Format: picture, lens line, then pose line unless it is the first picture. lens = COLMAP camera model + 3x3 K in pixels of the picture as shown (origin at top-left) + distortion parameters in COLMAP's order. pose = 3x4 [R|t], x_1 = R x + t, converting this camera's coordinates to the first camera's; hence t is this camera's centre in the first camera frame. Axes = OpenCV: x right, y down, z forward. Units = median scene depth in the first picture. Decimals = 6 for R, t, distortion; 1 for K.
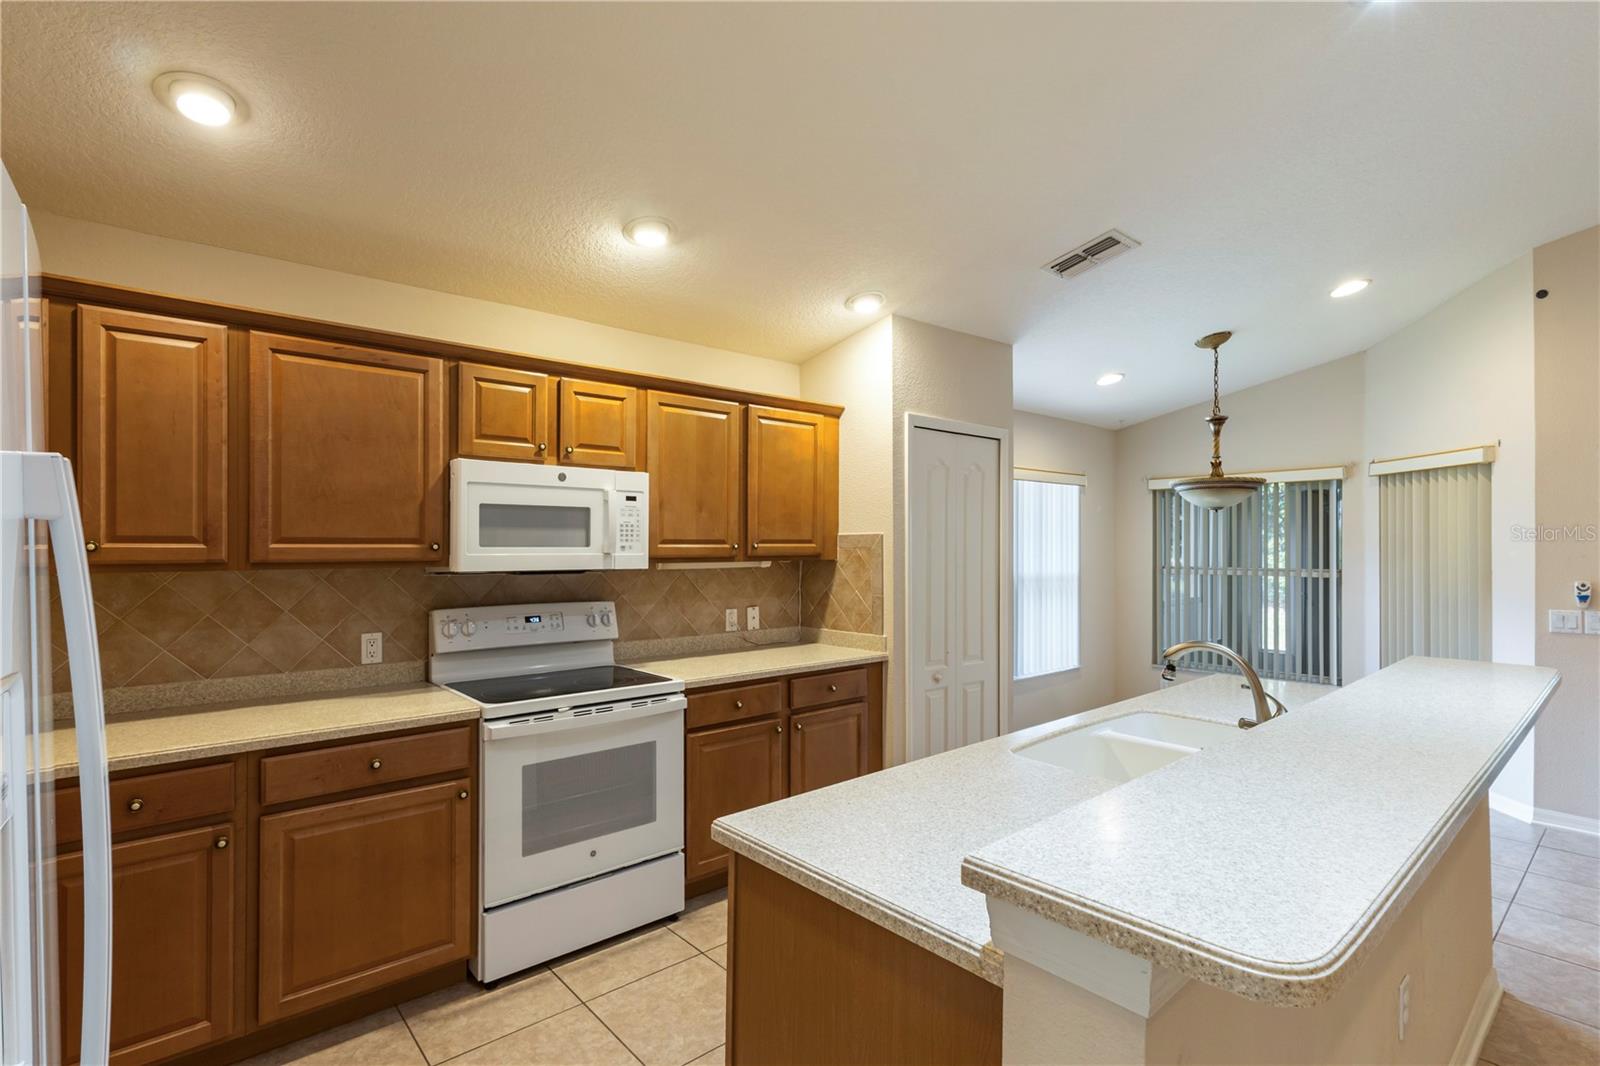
lens RADIAL K [[753.4, 0, 806.0], [0, 753.4, 539.9], [0, 0, 1]] dist [0.004349, 0.003085]
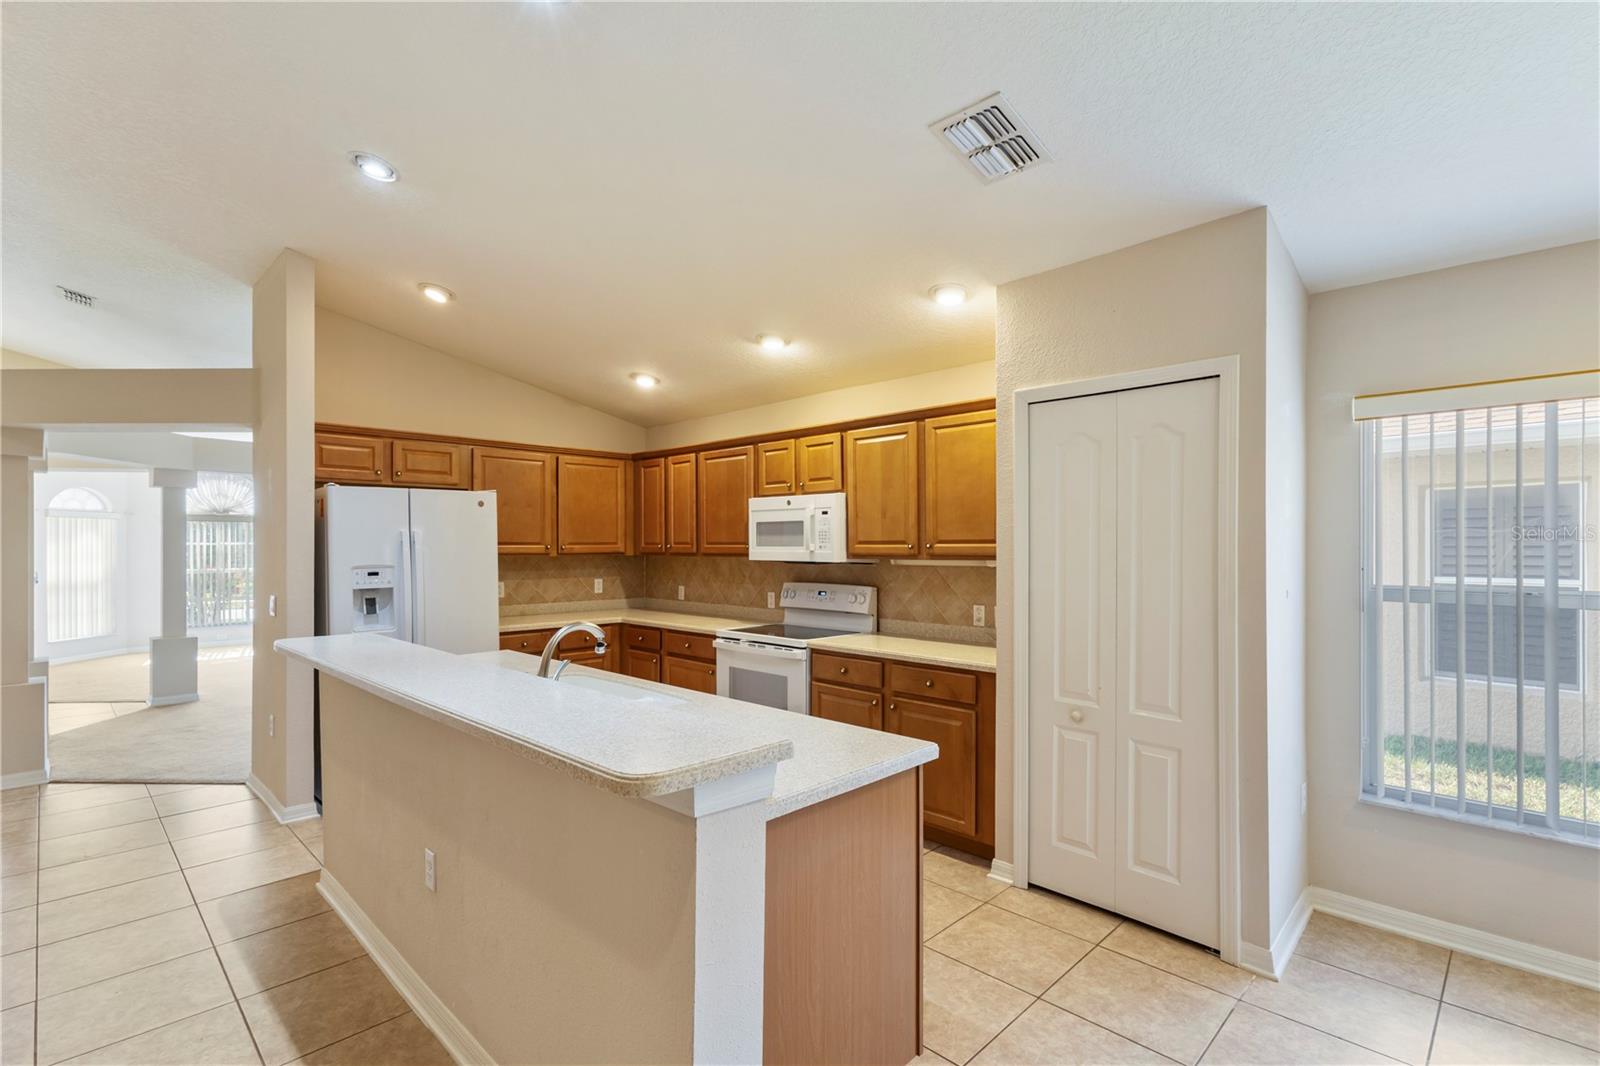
lens RADIAL K [[753.4, 0, 802.7], [0, 753.4, 545.8], [0, 0, 1]] dist [0.004349, 0.003085]
pose [[0.080999, 0.000655, -0.996714, 1.222548], [0.008567, 0.999962, 0.001353, 0.005650], [0.996677, -0.008649, 0.080991, 0.865669]]
